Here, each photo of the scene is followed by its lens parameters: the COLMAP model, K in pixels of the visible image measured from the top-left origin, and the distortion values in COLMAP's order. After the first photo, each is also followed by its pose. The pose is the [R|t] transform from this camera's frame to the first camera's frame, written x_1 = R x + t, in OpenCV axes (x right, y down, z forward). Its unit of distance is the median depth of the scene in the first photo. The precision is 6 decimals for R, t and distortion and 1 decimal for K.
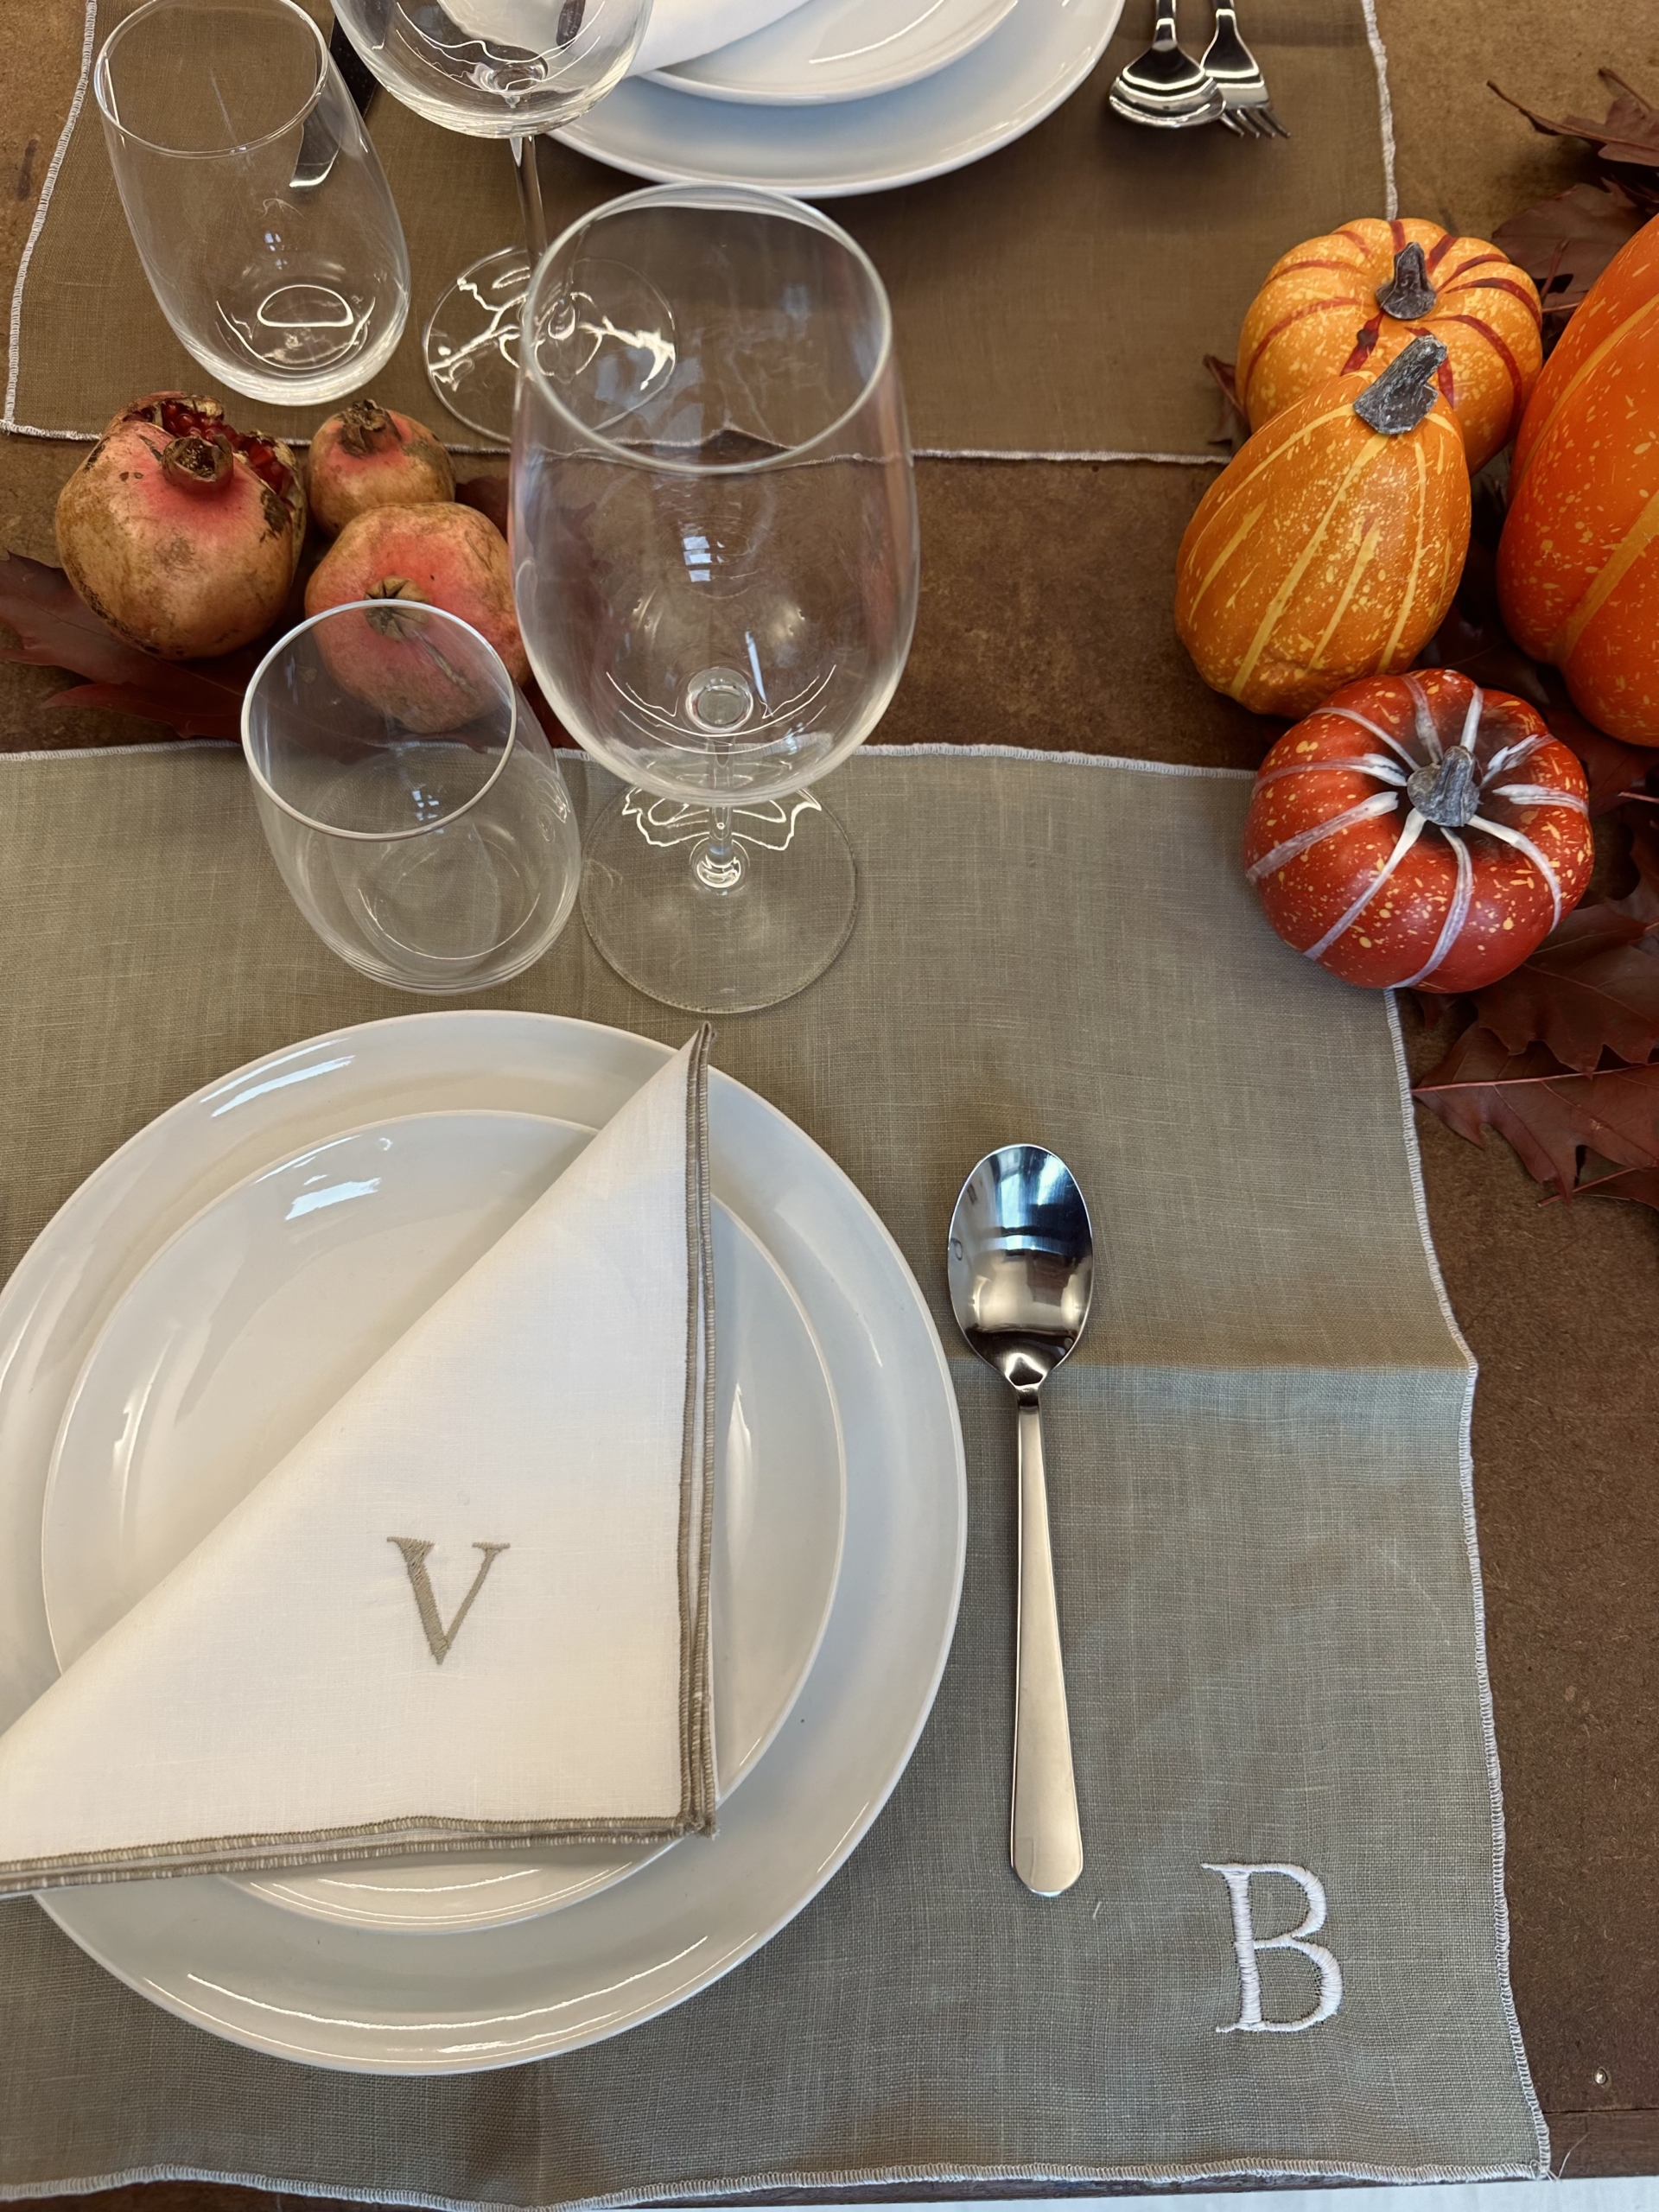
lens RADIAL K [[1572.0, 0, 829.5], [0, 1572.0, 1106.0], [0, 0, 1]] dist [-0.000237, -0.007934]
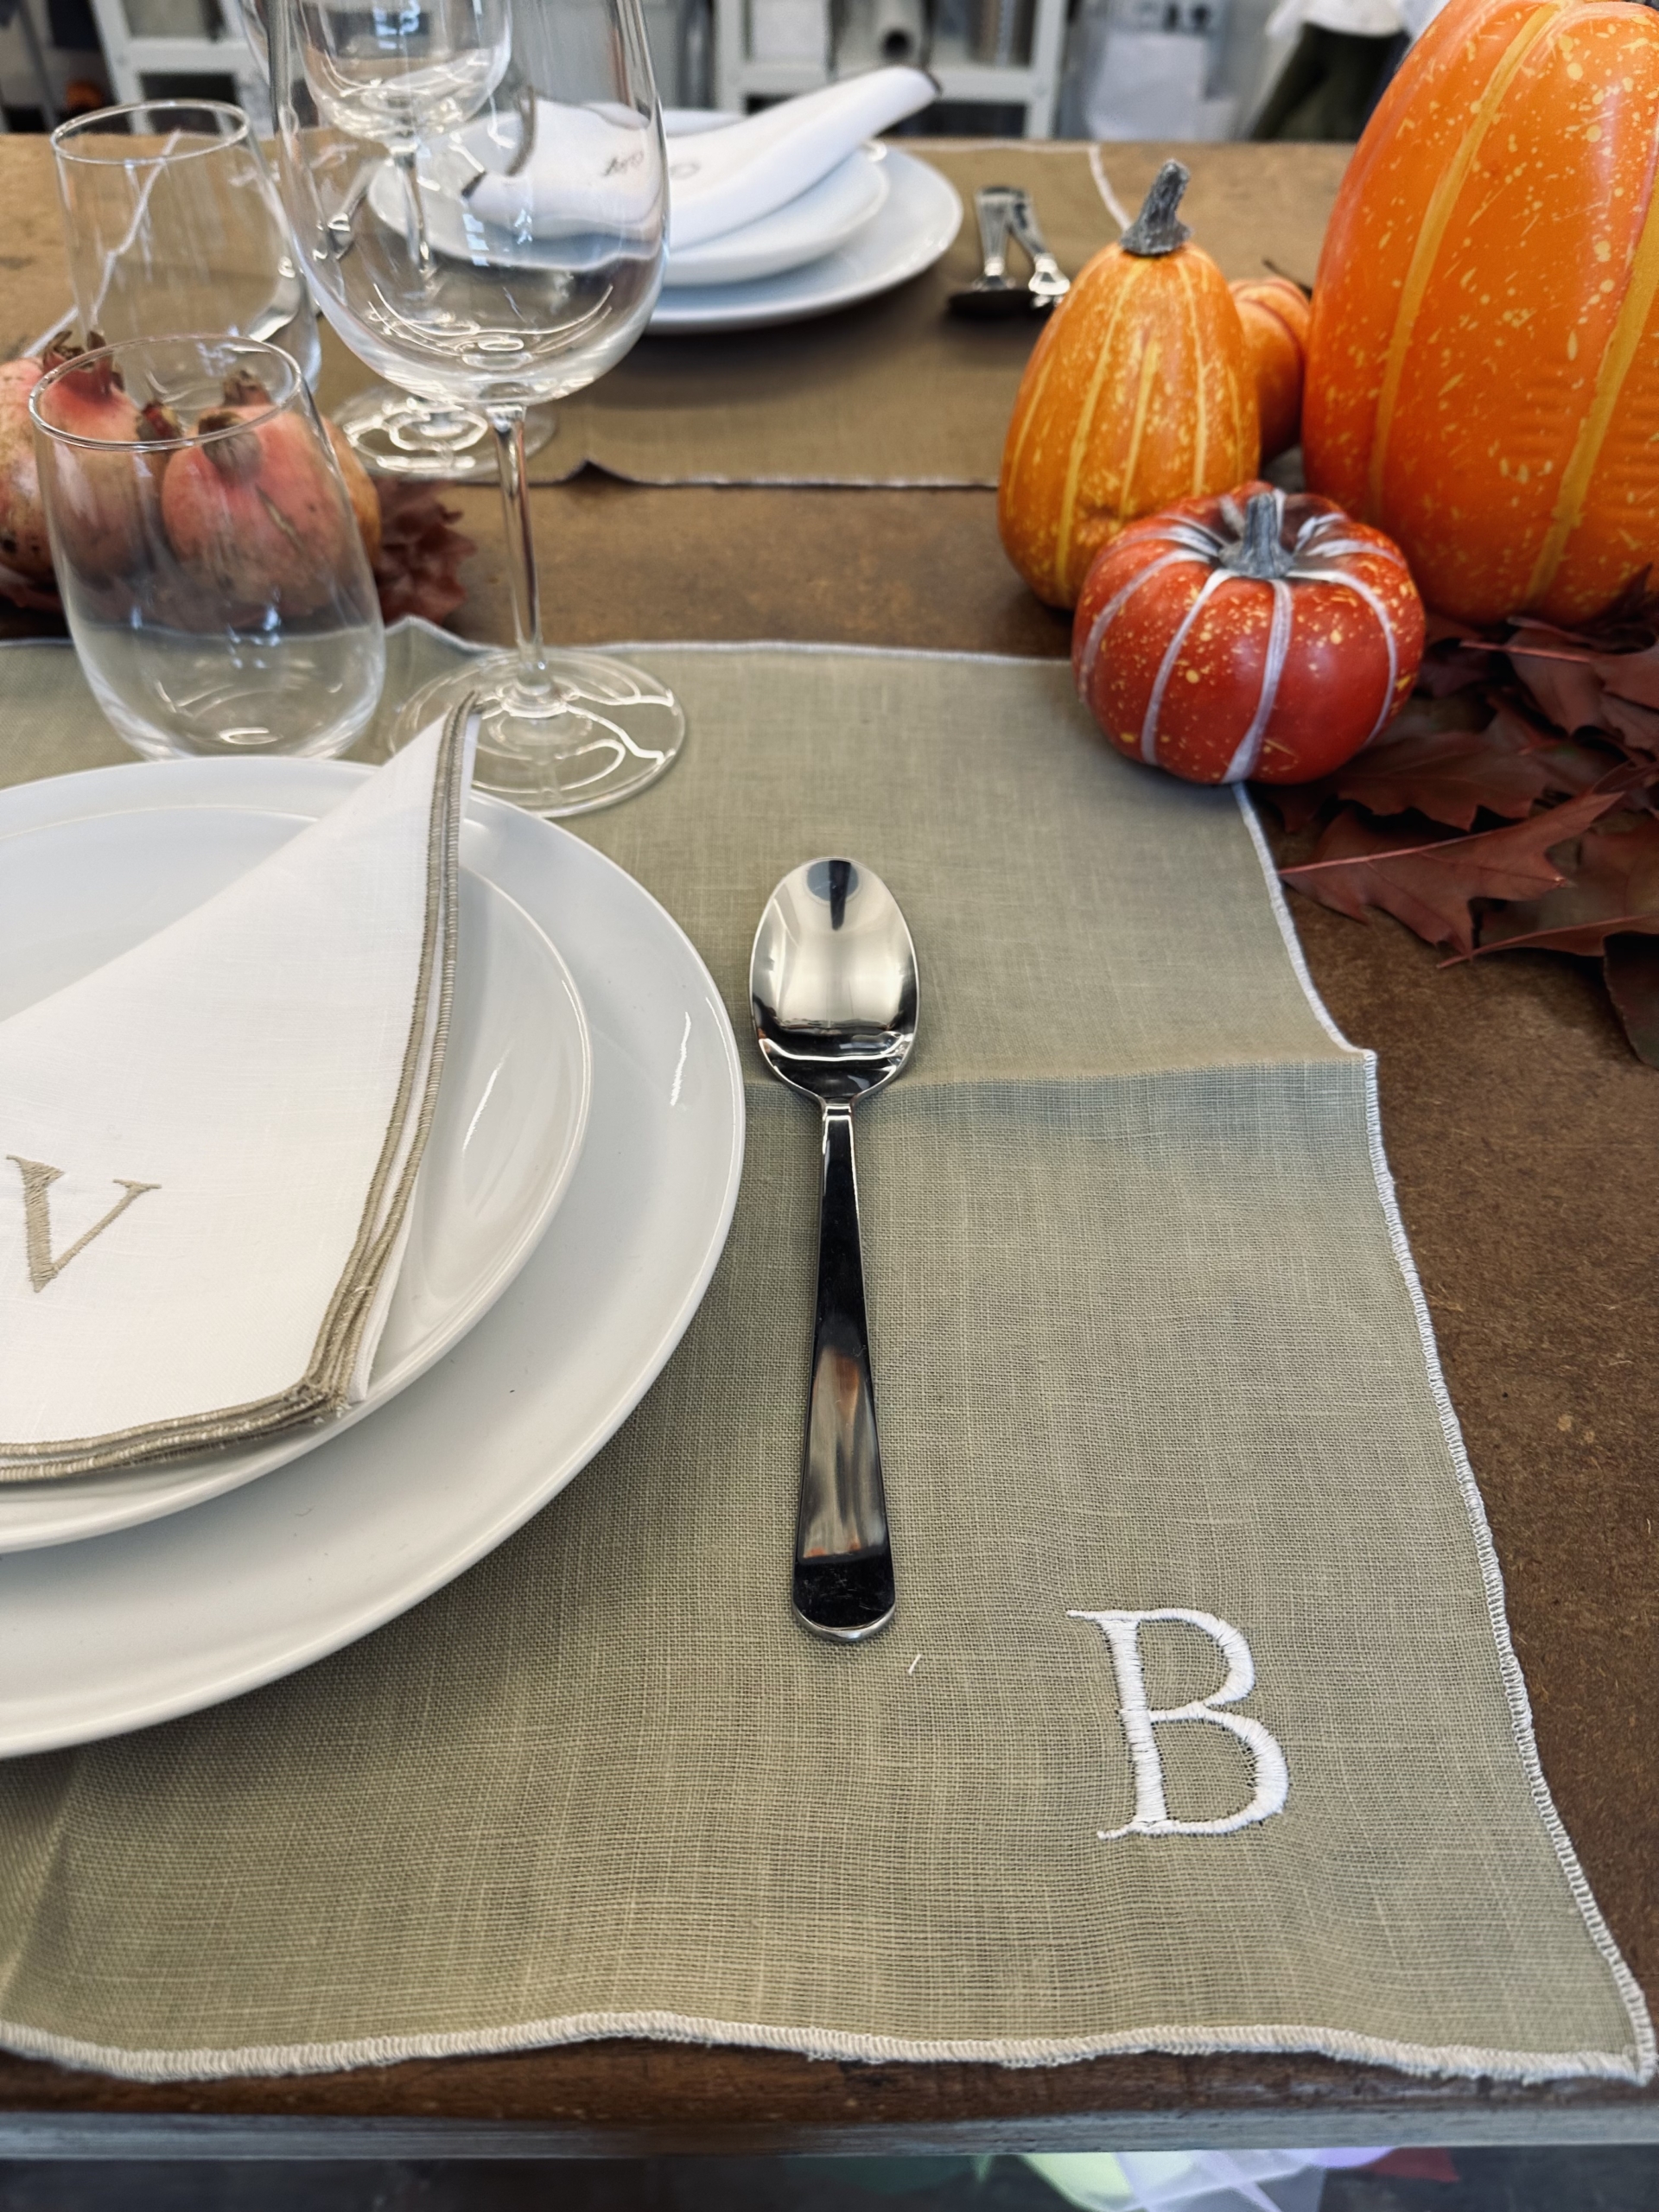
lens RADIAL K [[1556.9, 0, 829.5], [0, 1556.9, 1106.0], [0, 0, 1]] dist [0.005243, -0.022954]
pose [[0.999595, -0.019099, -0.021108, 0.140485], [0.008506, 0.908040, -0.418797, 0.533542], [0.027166, 0.418448, 0.907835, 0.256492]]
